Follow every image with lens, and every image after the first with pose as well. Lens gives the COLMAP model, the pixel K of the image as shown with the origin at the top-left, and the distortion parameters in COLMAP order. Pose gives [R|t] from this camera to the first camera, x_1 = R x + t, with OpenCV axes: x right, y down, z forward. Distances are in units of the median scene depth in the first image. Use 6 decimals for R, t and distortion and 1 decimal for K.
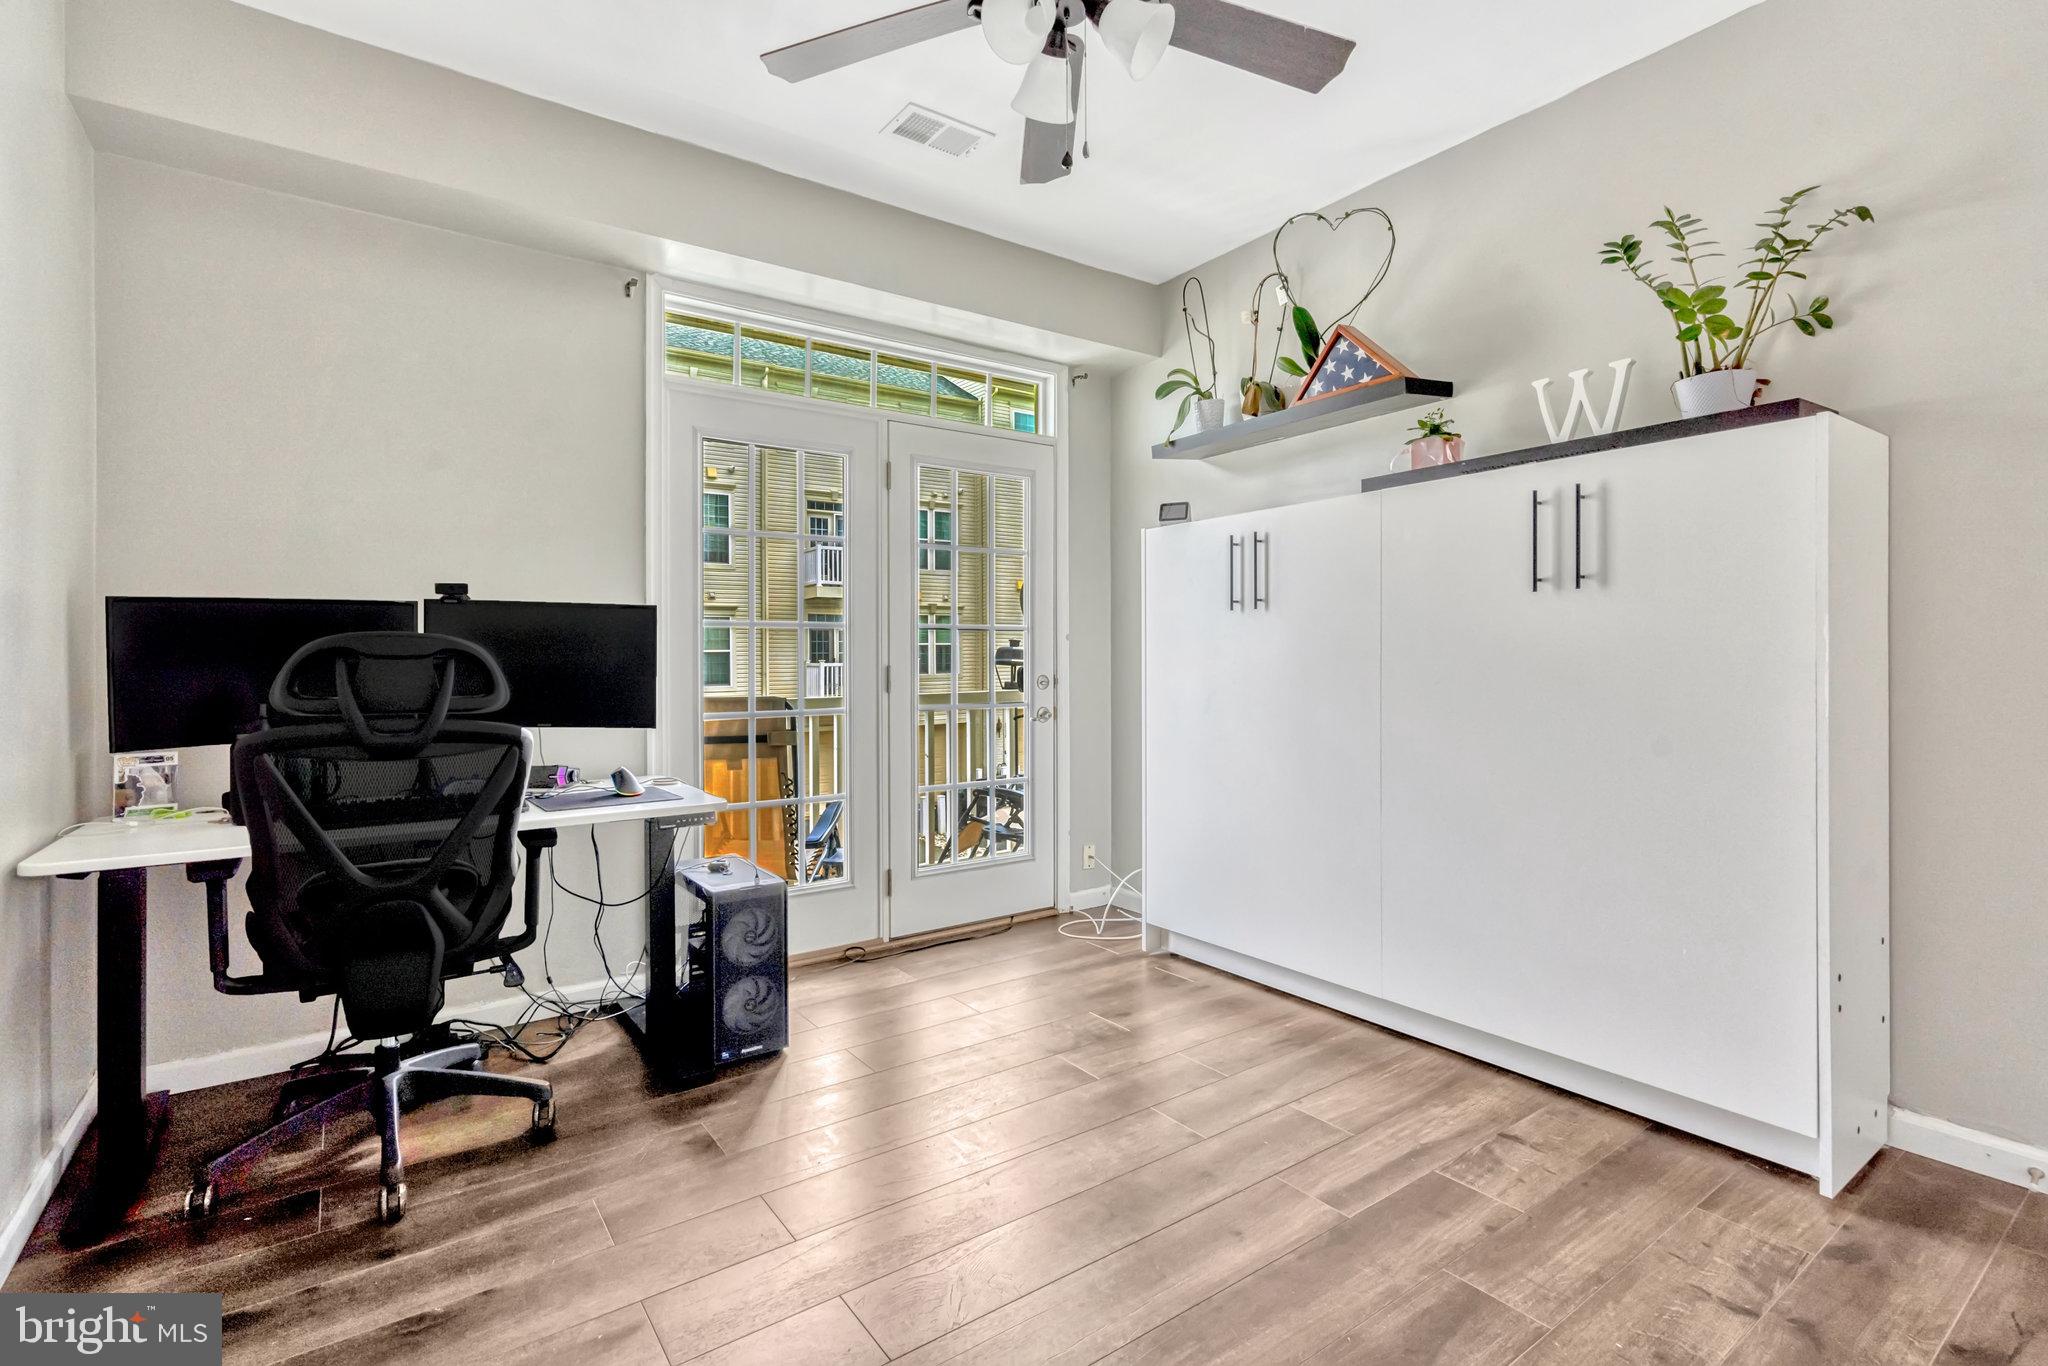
lens RADIAL K [[958.7, 0, 1012.8], [0, 958.7, 663.2], [0, 0, 1]] dist [0.001335, 0.001364]
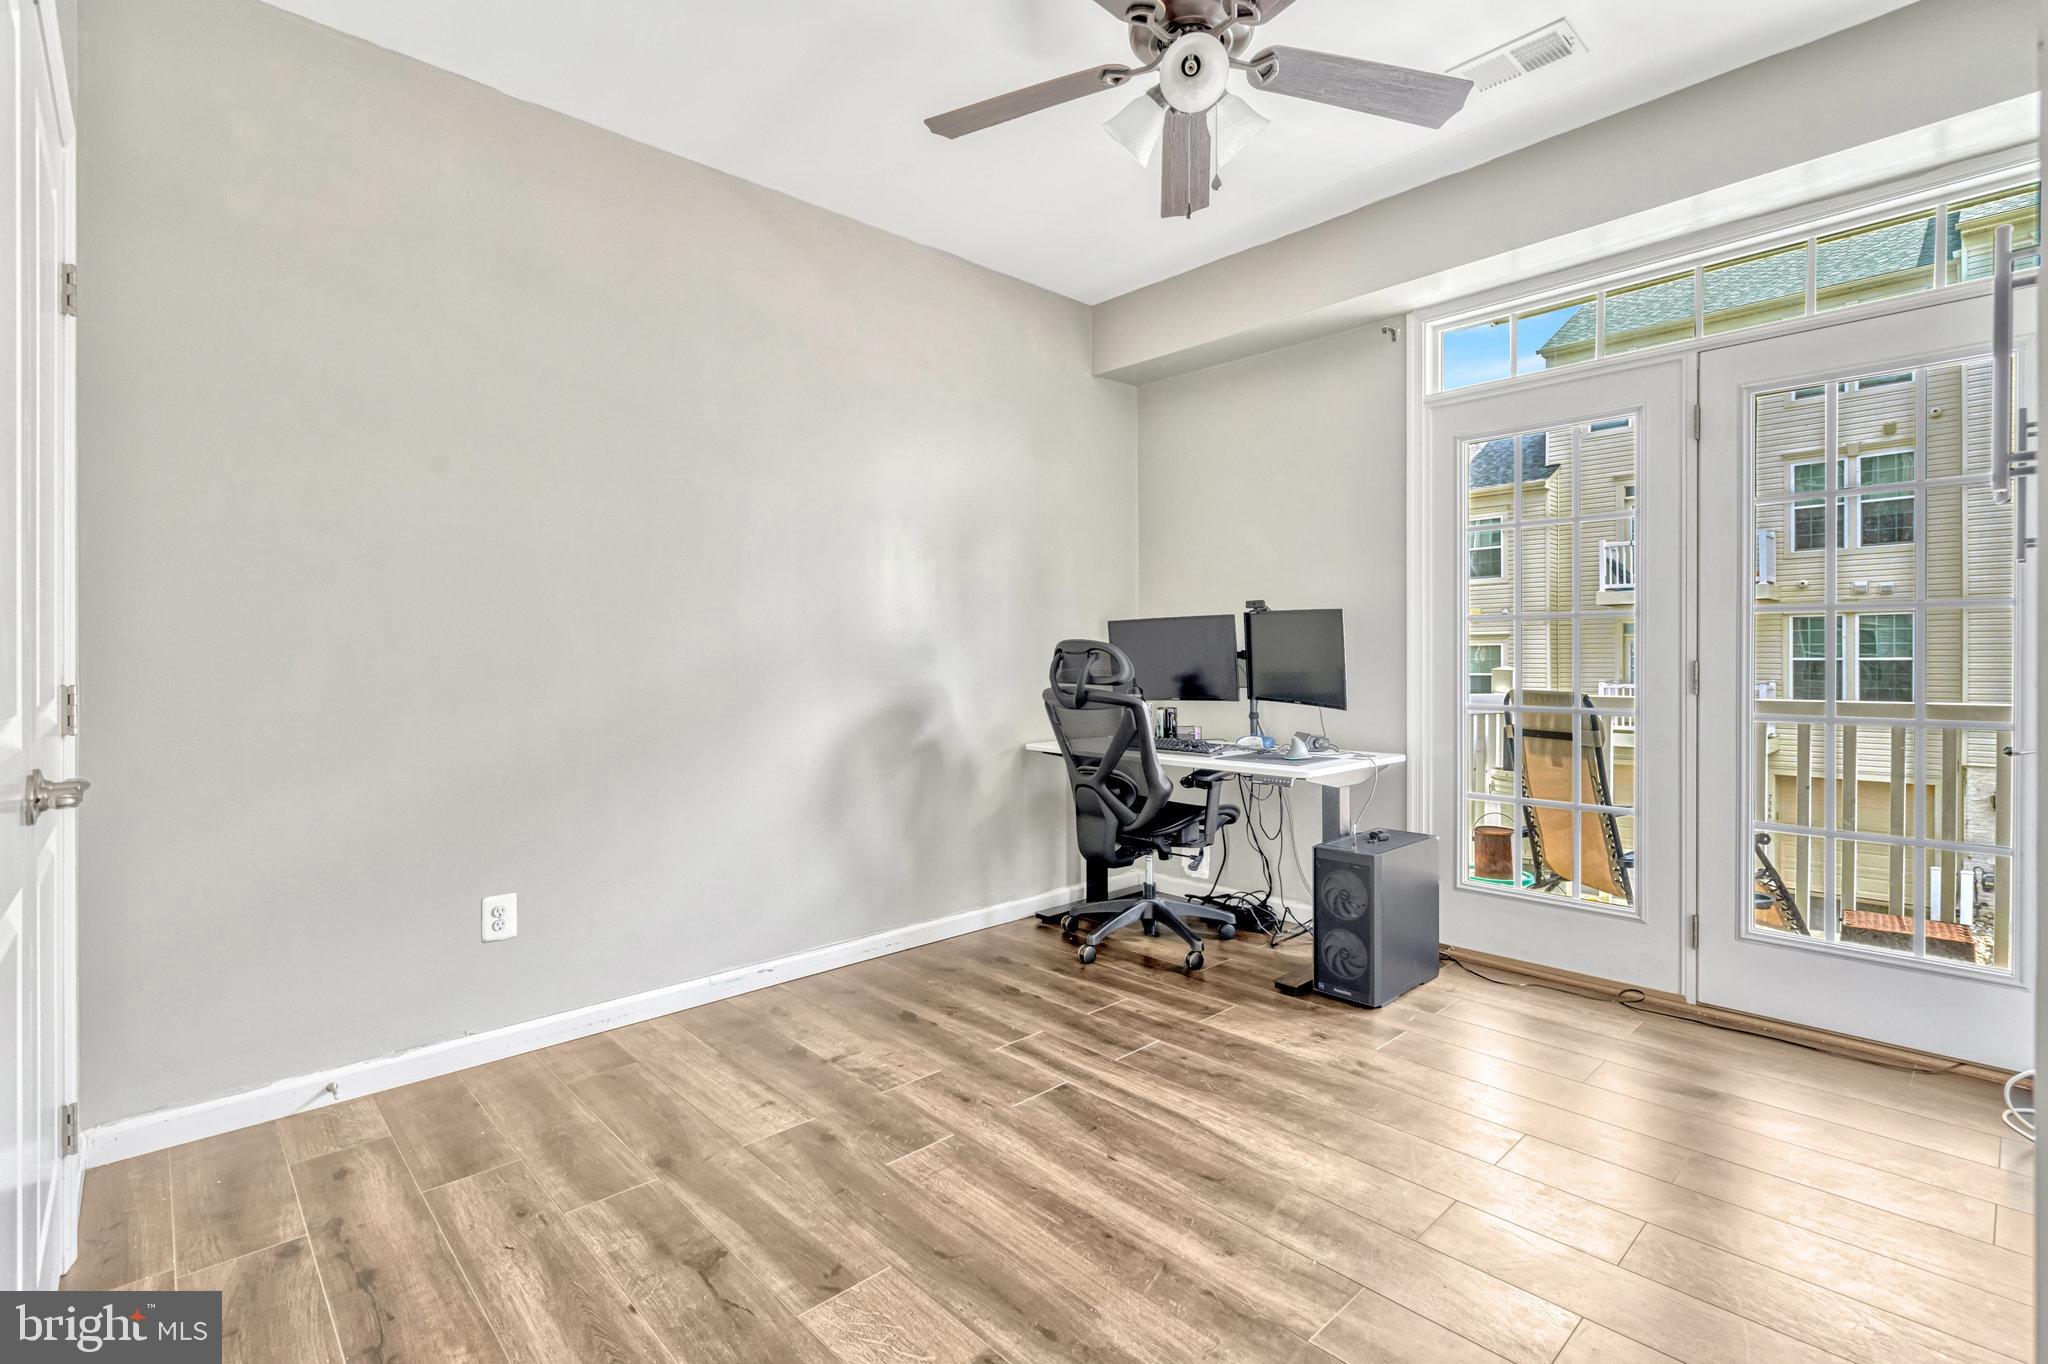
lens RADIAL K [[946.4, 0, 1019.7], [0, 946.4, 658.9], [0, 0, 1]] dist [0.000018, 0.001656]
pose [[0.129570, 0.008664, -0.991532, 0.815164], [-0.000525, 0.999962, 0.008669, -0.007487], [0.991570, -0.000603, 0.129570, 0.475121]]
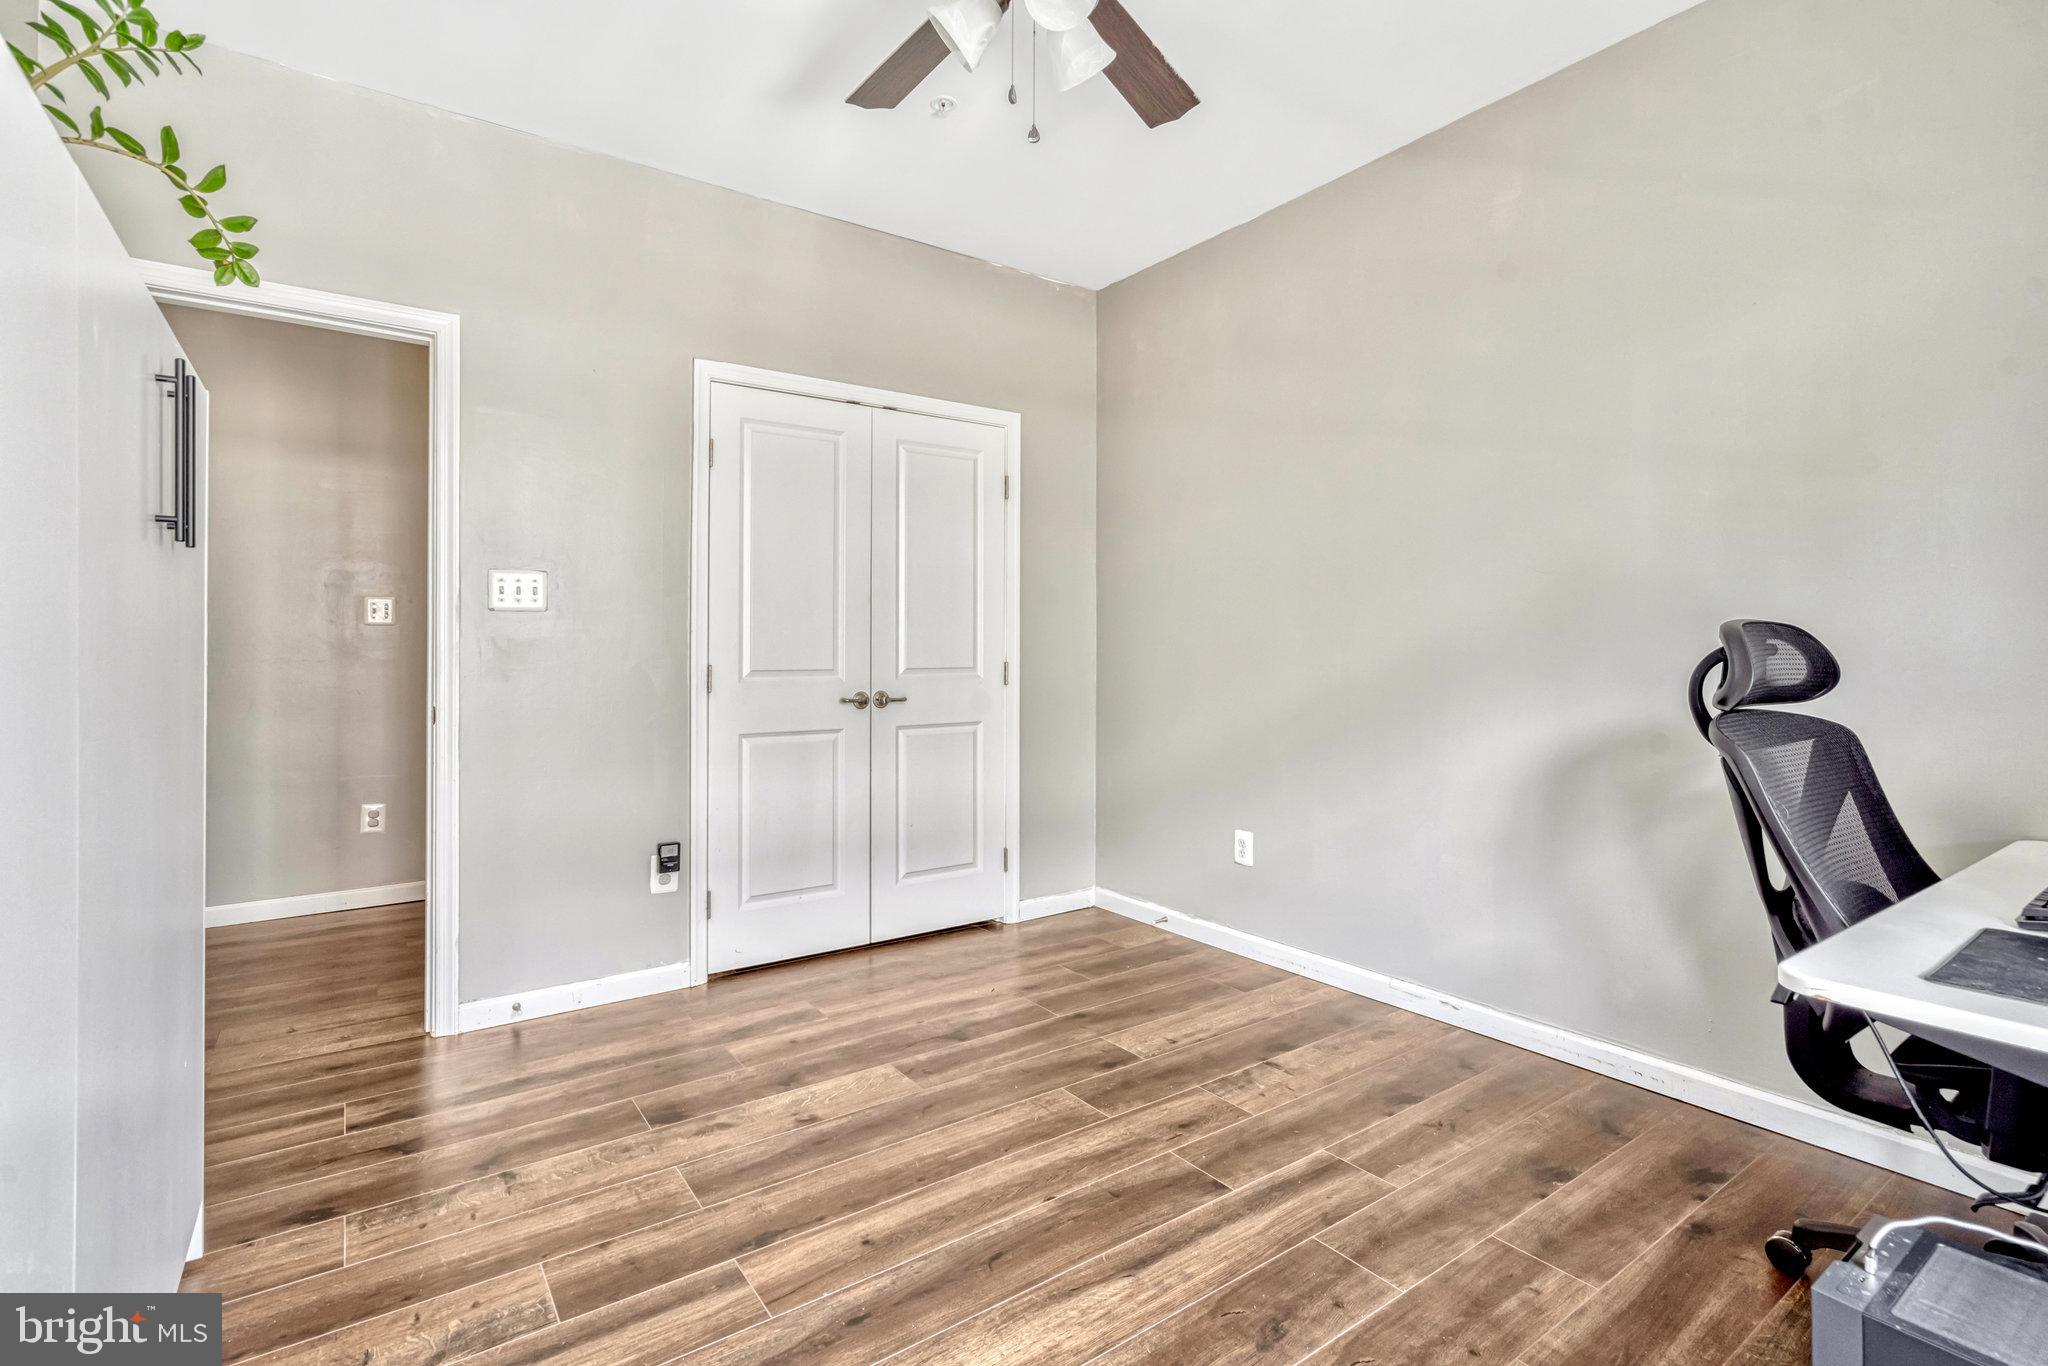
lens RADIAL K [[946.4, 0, 1019.7], [0, 946.4, 659.9], [0, 0, 1]] dist [0.000018, 0.001656]
pose [[-0.999969, 0.007780, 0.001165, 0.051366], [0.007793, 0.999896, 0.012146, -0.007572], [-0.001070, 0.012155, -0.999926, 1.392334]]
